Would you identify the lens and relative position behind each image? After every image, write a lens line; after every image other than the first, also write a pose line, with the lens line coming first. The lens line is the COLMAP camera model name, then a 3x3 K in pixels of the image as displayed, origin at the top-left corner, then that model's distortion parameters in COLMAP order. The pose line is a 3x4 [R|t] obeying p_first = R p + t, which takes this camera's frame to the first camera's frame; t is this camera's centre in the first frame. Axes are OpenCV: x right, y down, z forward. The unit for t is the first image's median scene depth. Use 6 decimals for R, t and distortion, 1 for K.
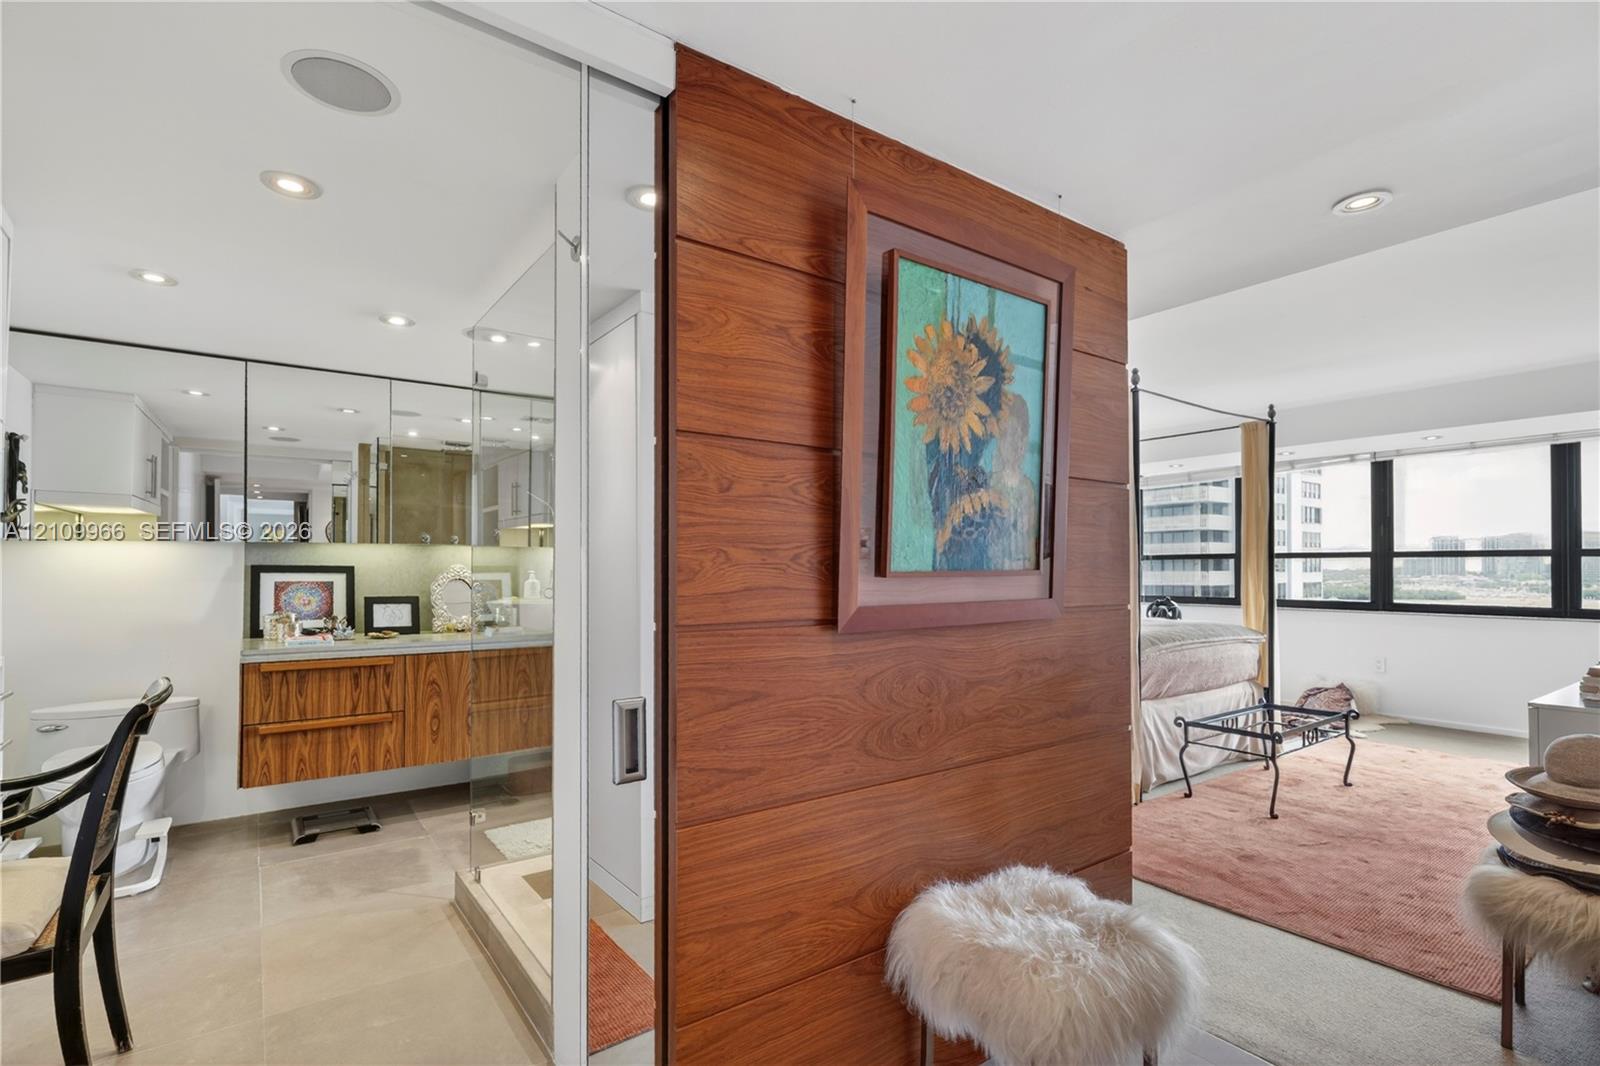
lens RADIAL K [[748.4, 0, 790.6], [0, 748.4, 546.9], [0, 0, 1]] dist [-0.000175, 0.000294]
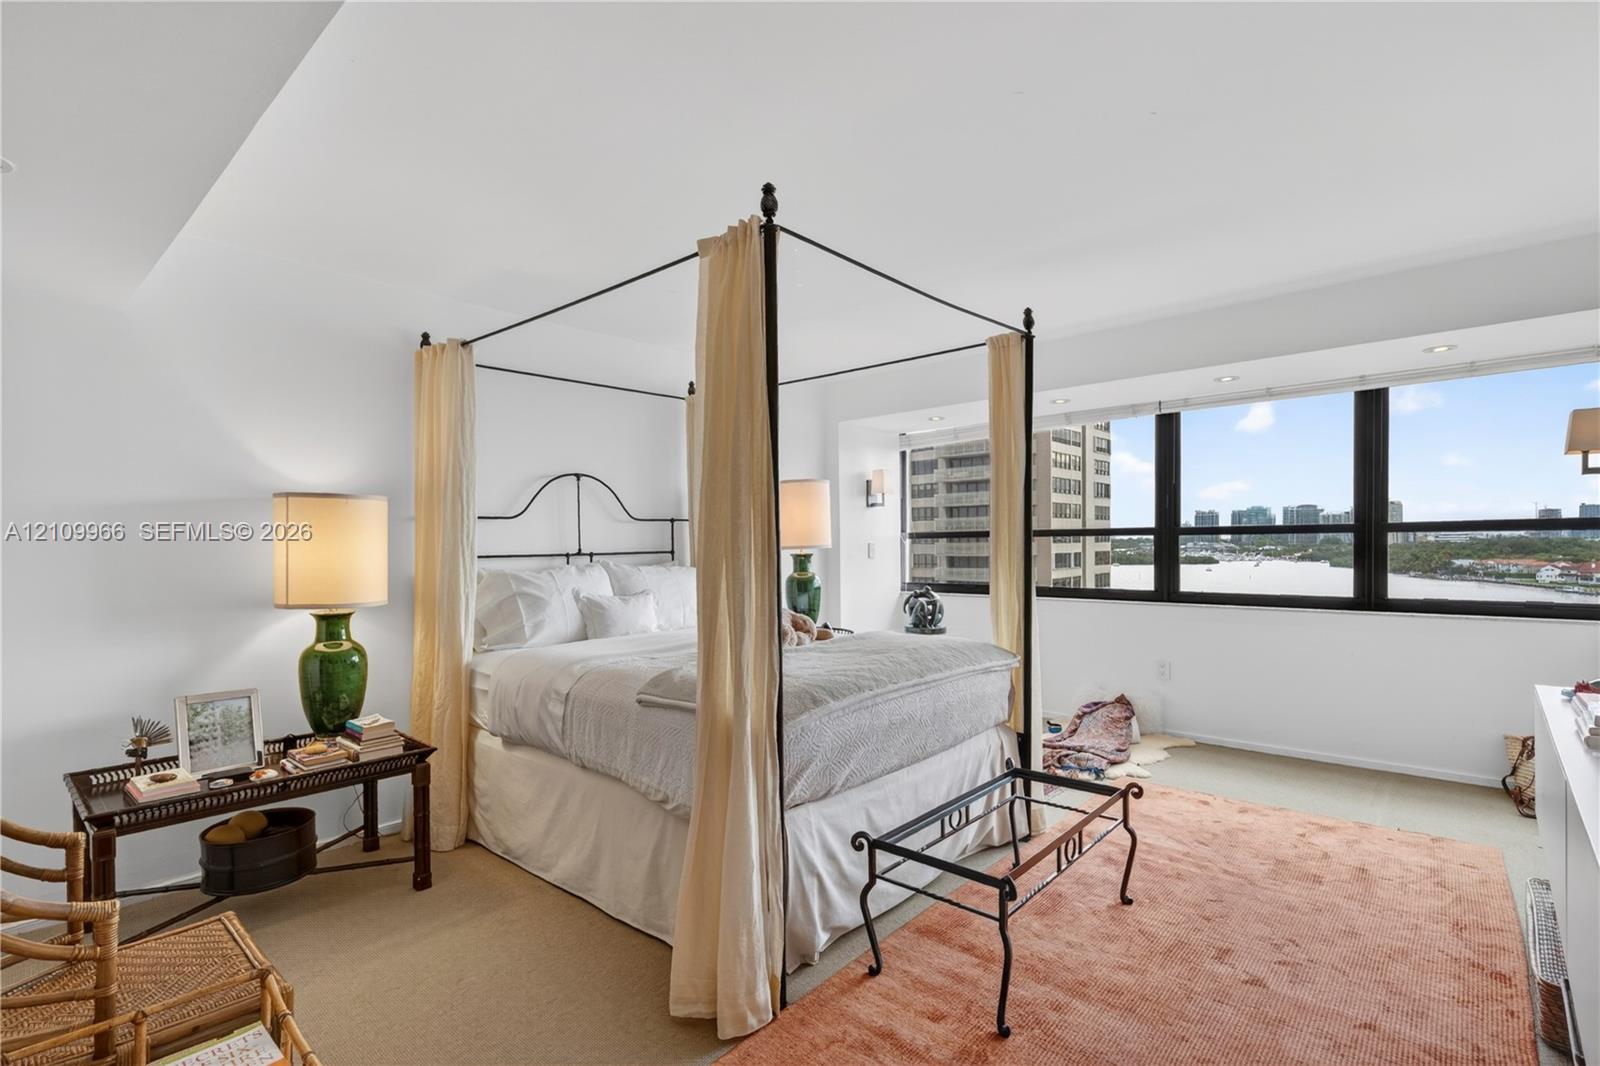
lens RADIAL K [[748.4, 0, 792.5], [0, 748.4, 543.9], [0, 0, 1]] dist [-0.000175, 0.000294]
pose [[0.976701, -0.013685, 0.214170, 0.300337], [0.007380, 0.999516, 0.030210, -0.004148], [-0.214480, -0.027926, 0.976329, 0.401323]]
